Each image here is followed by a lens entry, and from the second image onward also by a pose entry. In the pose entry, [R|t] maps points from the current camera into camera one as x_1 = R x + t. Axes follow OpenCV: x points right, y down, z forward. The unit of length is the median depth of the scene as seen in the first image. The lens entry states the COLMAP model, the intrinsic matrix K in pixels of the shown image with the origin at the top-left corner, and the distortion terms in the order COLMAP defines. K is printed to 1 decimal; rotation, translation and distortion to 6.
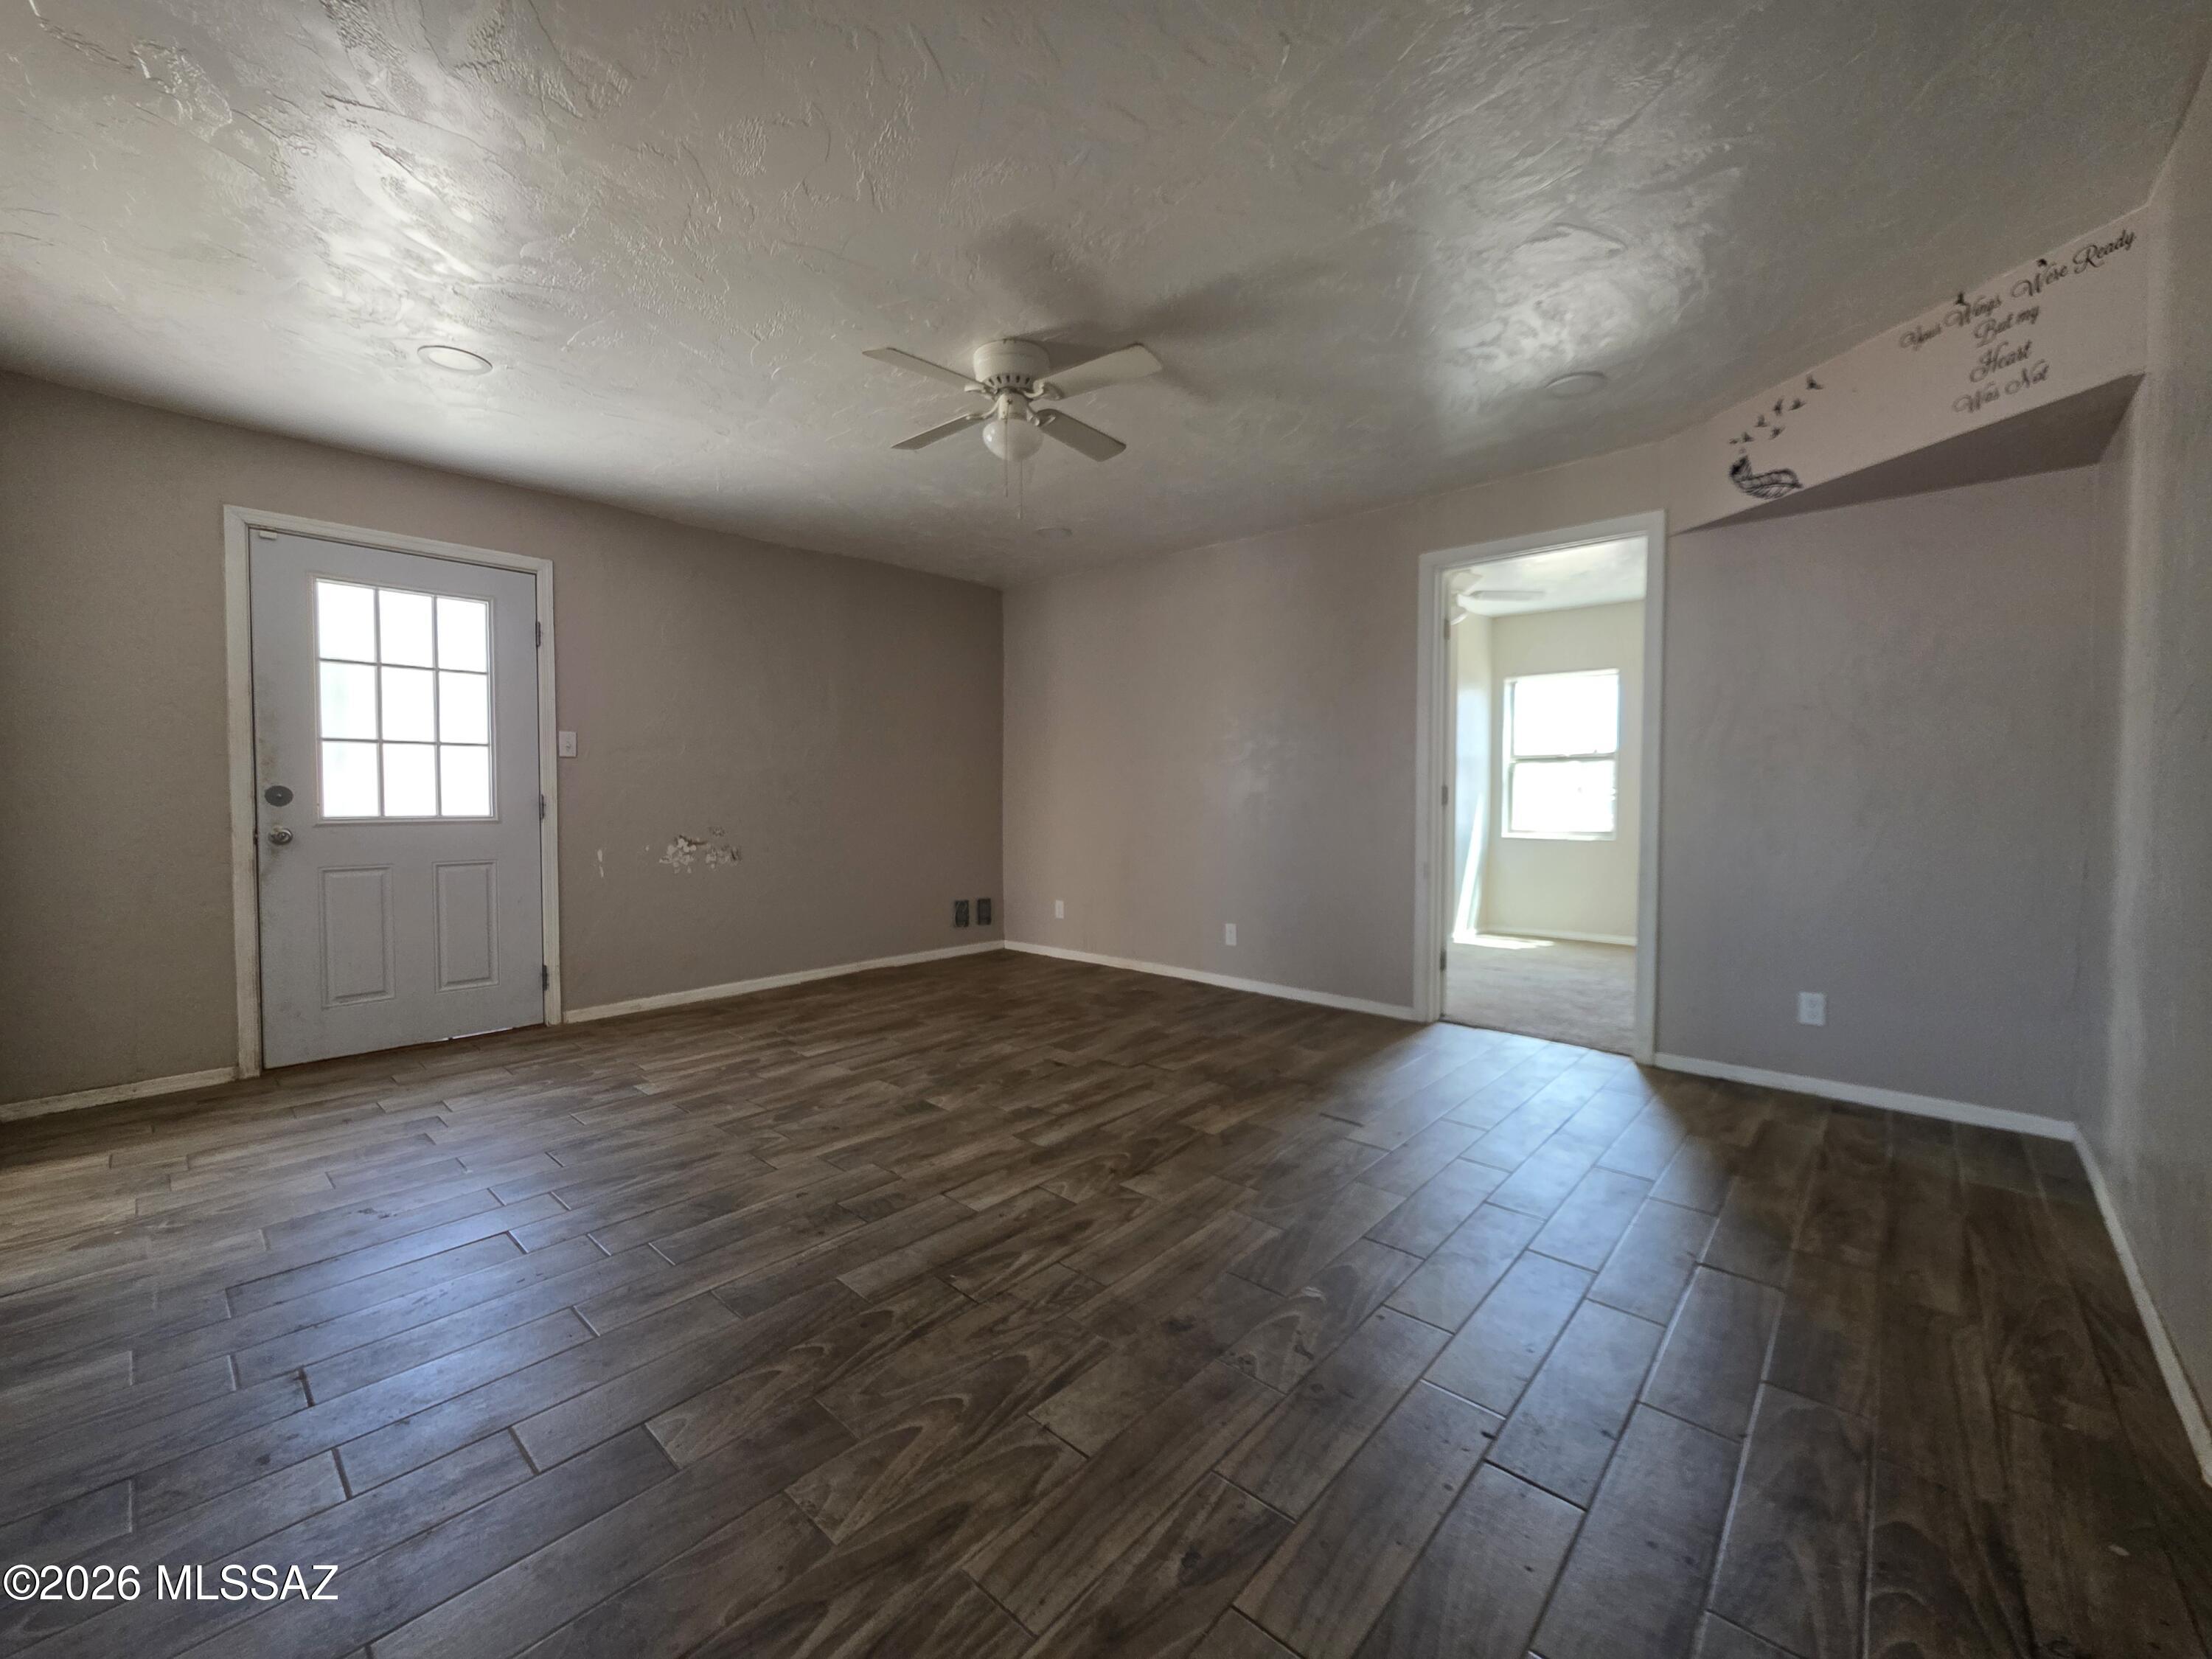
lens RADIAL K [[889.8, 0, 1106.0], [0, 889.8, 829.5], [0, 0, 1]] dist [-0.000418, -0.000177]
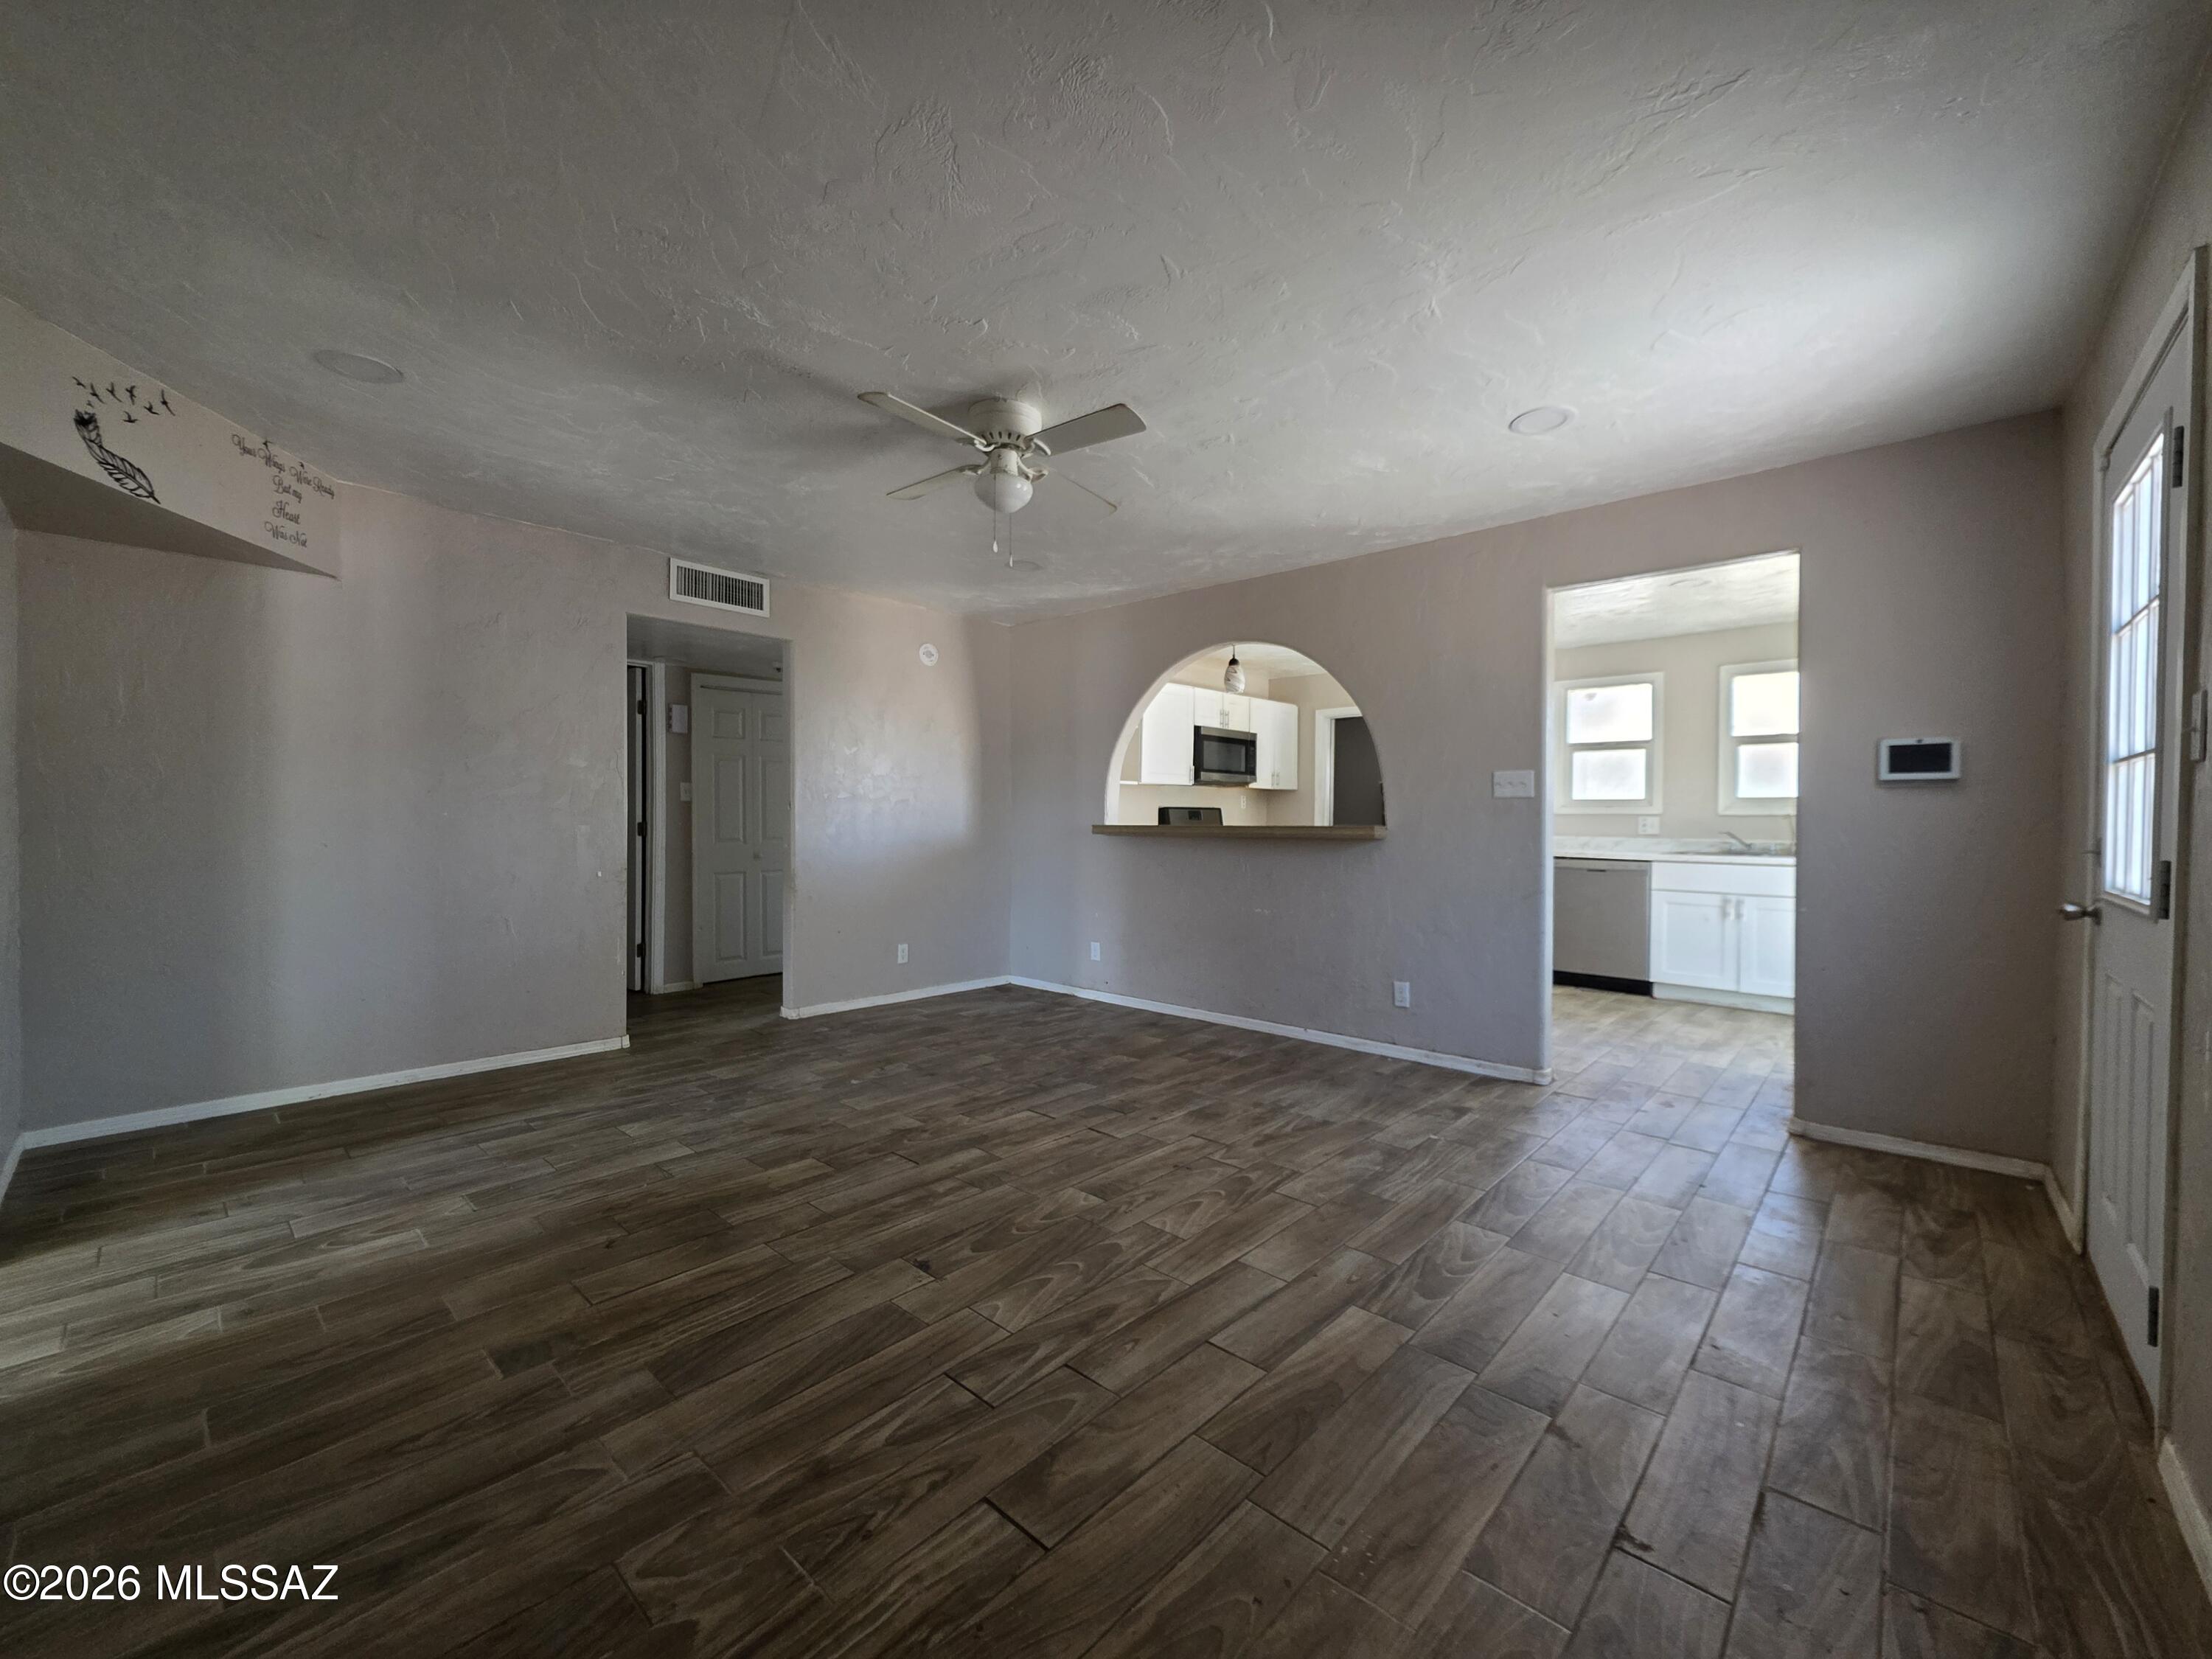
lens RADIAL K [[883.8, 0, 1104.3], [0, 883.8, 824.9], [0, 0, 1]] dist [0.002902, -0.000100]
pose [[-0.999935, -0.006957, 0.009073, -0.223577], [-0.006526, 0.998884, 0.046783, -0.098009], [-0.009388, 0.046721, -0.998864, 1.946029]]
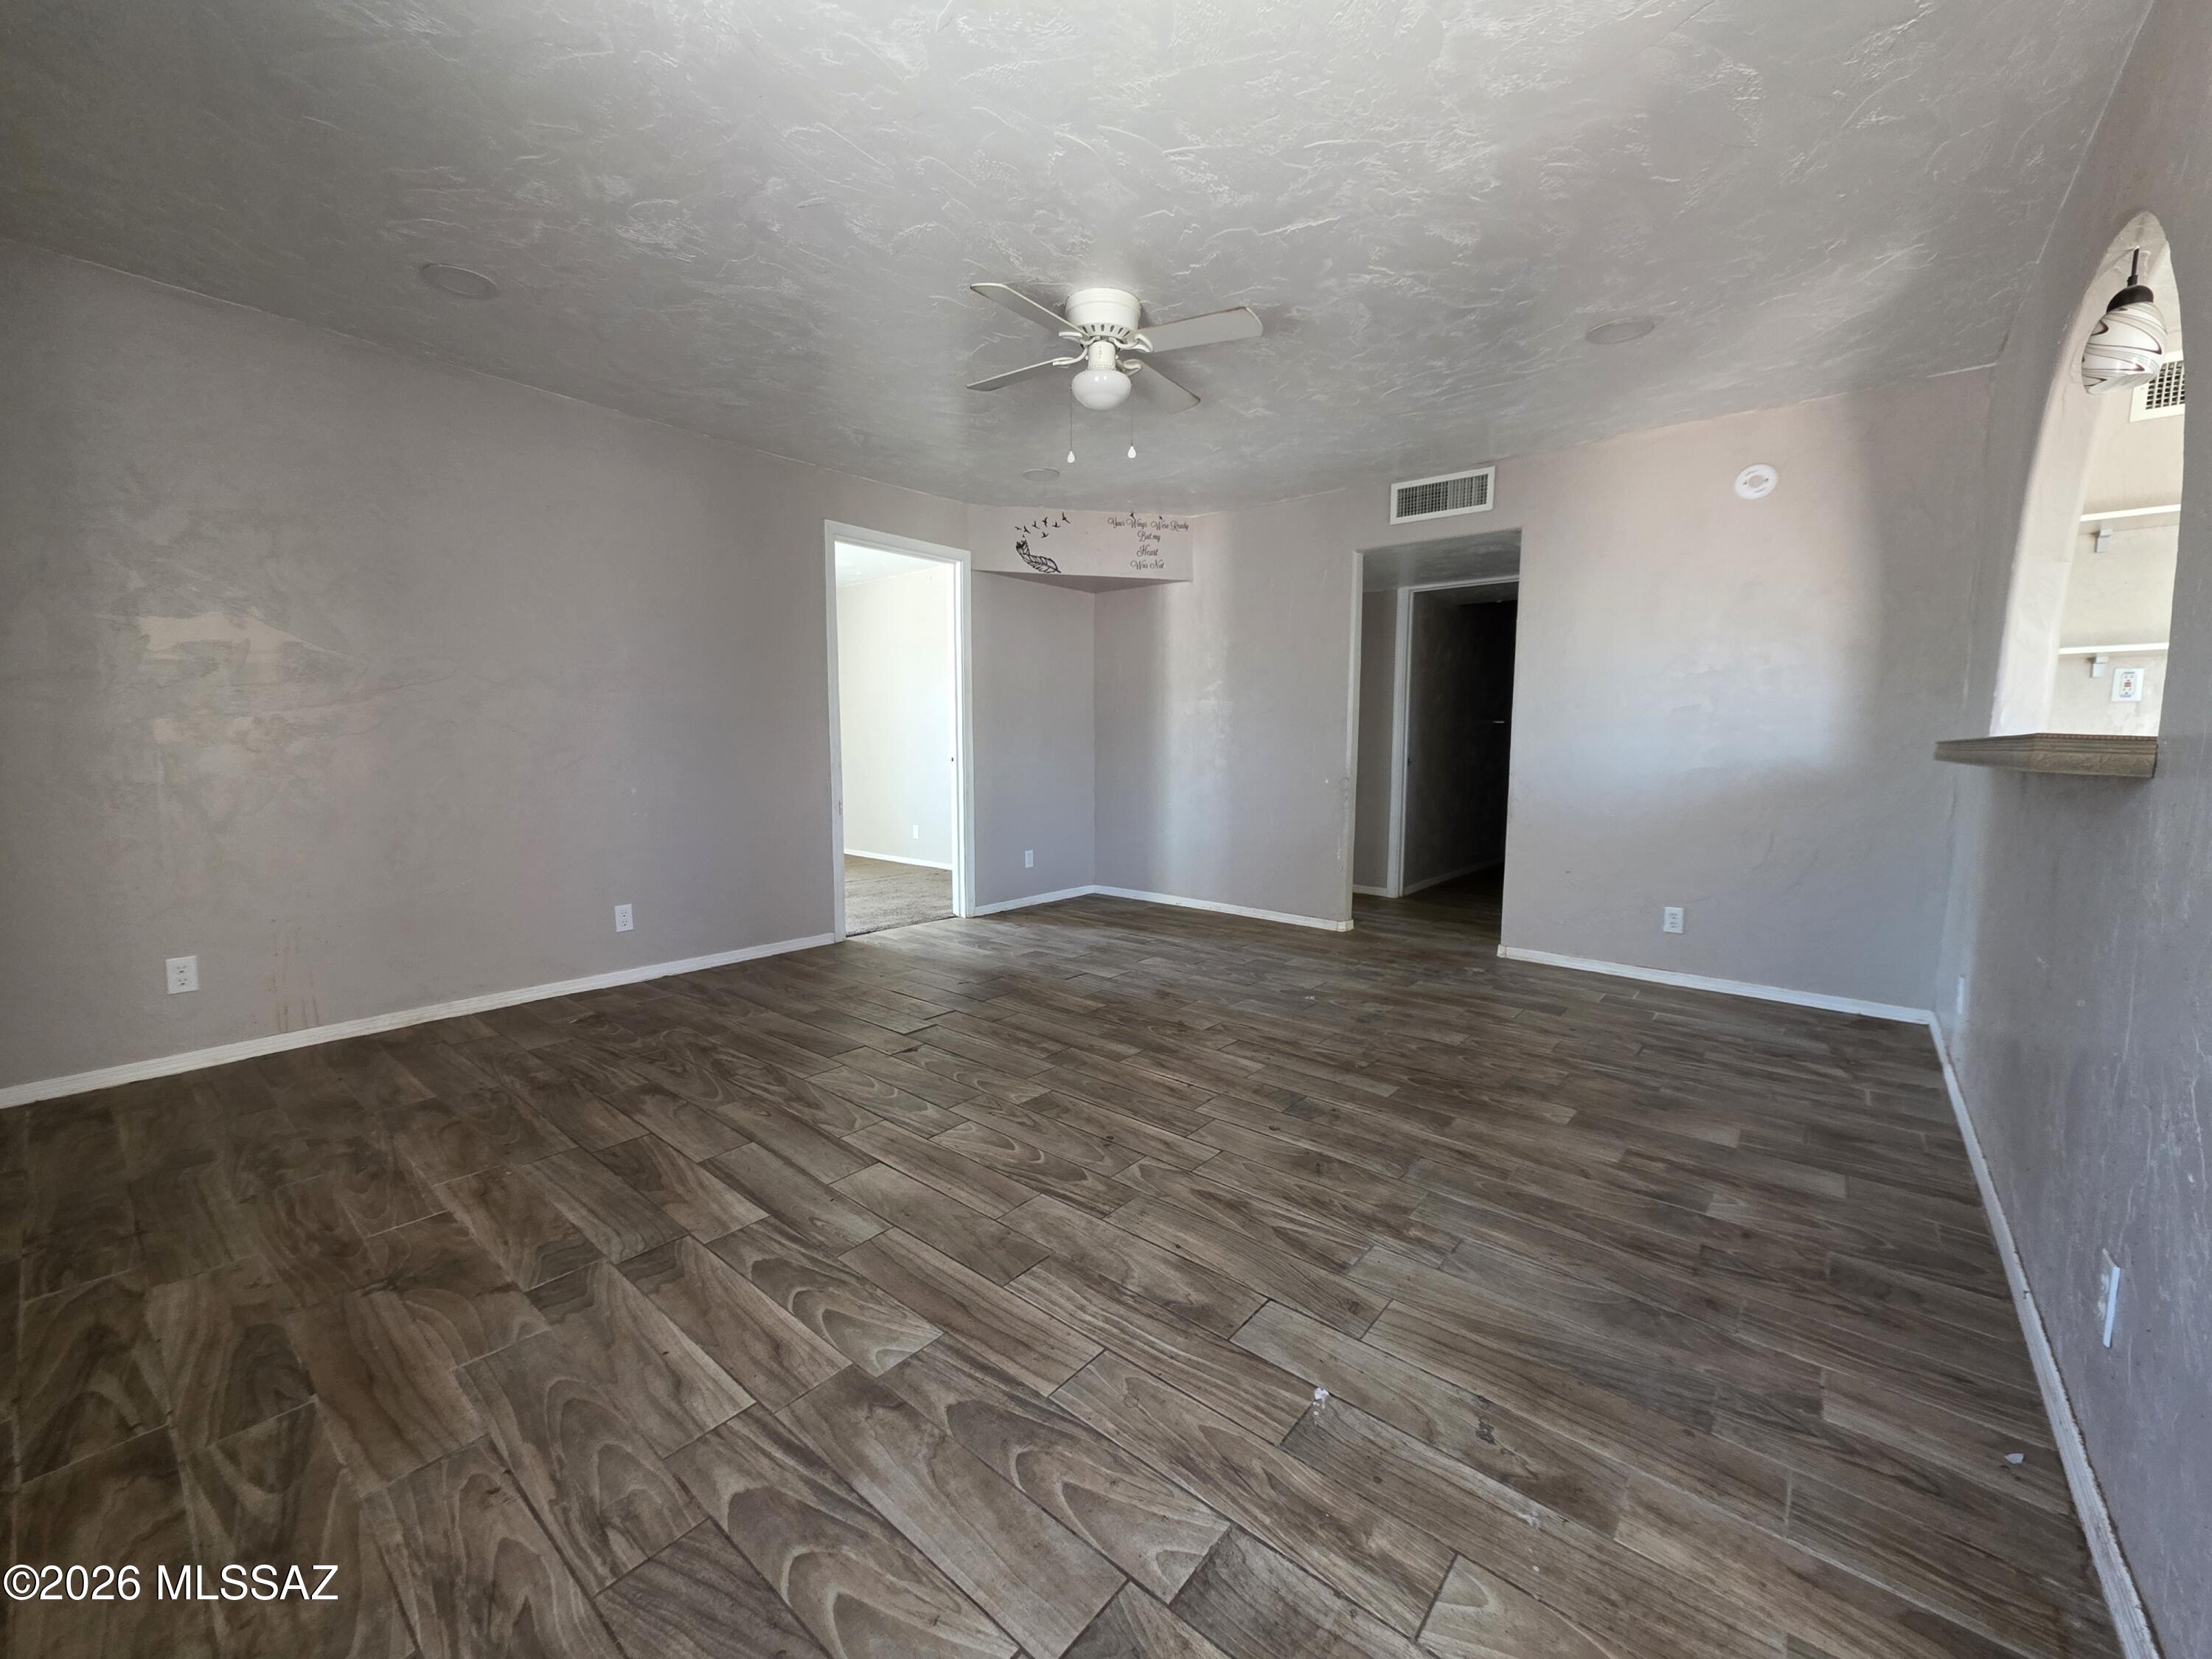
lens RADIAL K [[883.8, 0, 1104.3], [0, 883.8, 824.9], [0, 0, 1]] dist [0.002902, -0.000100]
pose [[-0.040768, -0.099081, 0.994244, -1.094013], [0.034746, 0.994329, 0.100515, -0.047639], [-0.998564, 0.038644, -0.037094, 1.001675]]
